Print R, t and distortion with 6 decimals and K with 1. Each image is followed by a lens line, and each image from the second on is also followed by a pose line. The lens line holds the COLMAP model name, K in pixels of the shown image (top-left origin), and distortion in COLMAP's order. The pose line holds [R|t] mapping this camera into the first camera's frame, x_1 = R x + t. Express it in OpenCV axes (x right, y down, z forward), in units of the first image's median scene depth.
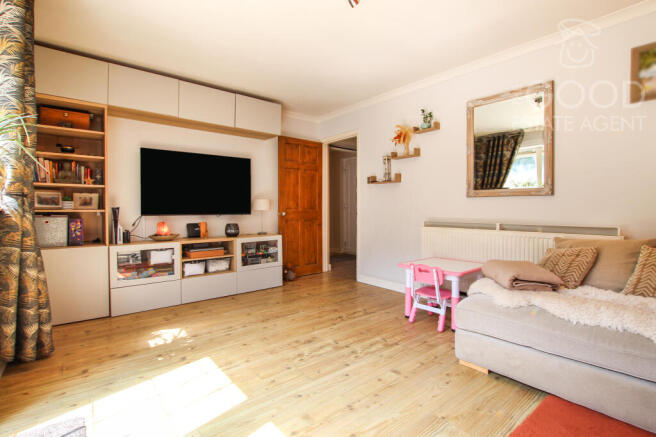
lens RADIAL K [[313.4, 0, 326.8], [0, 313.4, 215.0], [0, 0, 1]] dist [0.000966, 0.000140]
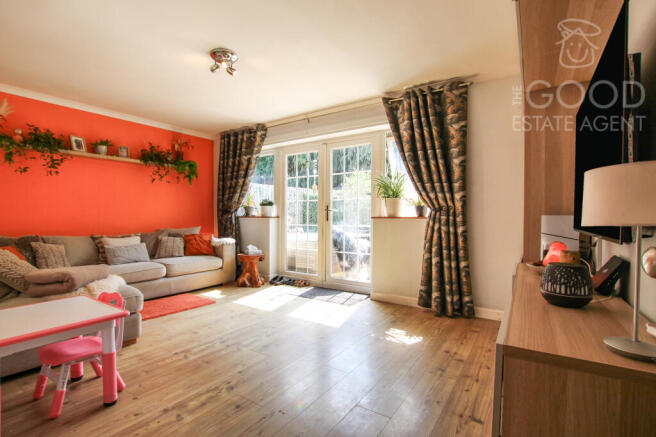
lens RADIAL K [[313.4, 0, 328.2], [0, 313.4, 218.9], [0, 0, 1]] dist [0.000966, 0.000140]
pose [[-0.955029, 0.003203, -0.296497, 0.051154], [-0.004455, 0.999674, 0.025146, -0.045421], [0.296480, 0.025336, -0.954703, 2.003710]]
